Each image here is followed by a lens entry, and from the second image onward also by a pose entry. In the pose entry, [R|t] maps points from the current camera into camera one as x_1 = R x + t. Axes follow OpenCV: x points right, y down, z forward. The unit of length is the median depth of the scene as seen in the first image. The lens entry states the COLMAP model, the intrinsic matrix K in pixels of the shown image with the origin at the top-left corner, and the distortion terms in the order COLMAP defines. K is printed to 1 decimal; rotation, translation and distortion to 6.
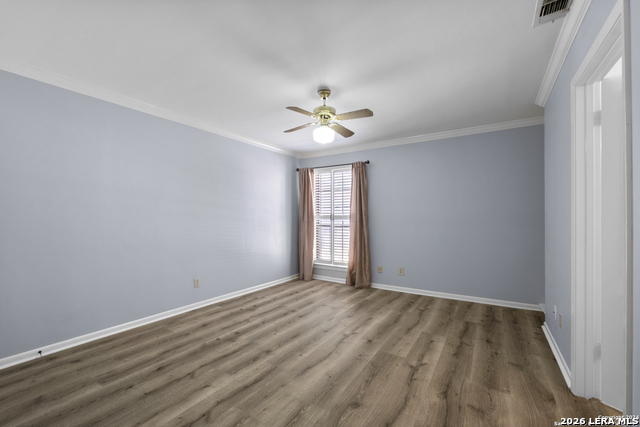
lens RADIAL K [[277.0, 0, 319.5], [0, 277.0, 216.0], [0, 0, 1]] dist [-0.001367, -0.000141]
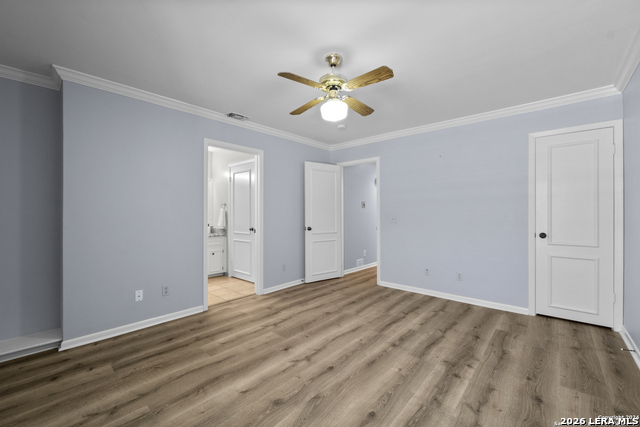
lens RADIAL K [[277.0, 0, 319.5], [0, 277.0, 216.0], [0, 0, 1]] dist [-0.001367, -0.000141]
pose [[-0.988401, 0.002822, 0.151843, -0.068749], [0.002962, 0.999995, 0.000693, 0.015321], [-0.151840, 0.001134, -0.988404, 1.975761]]
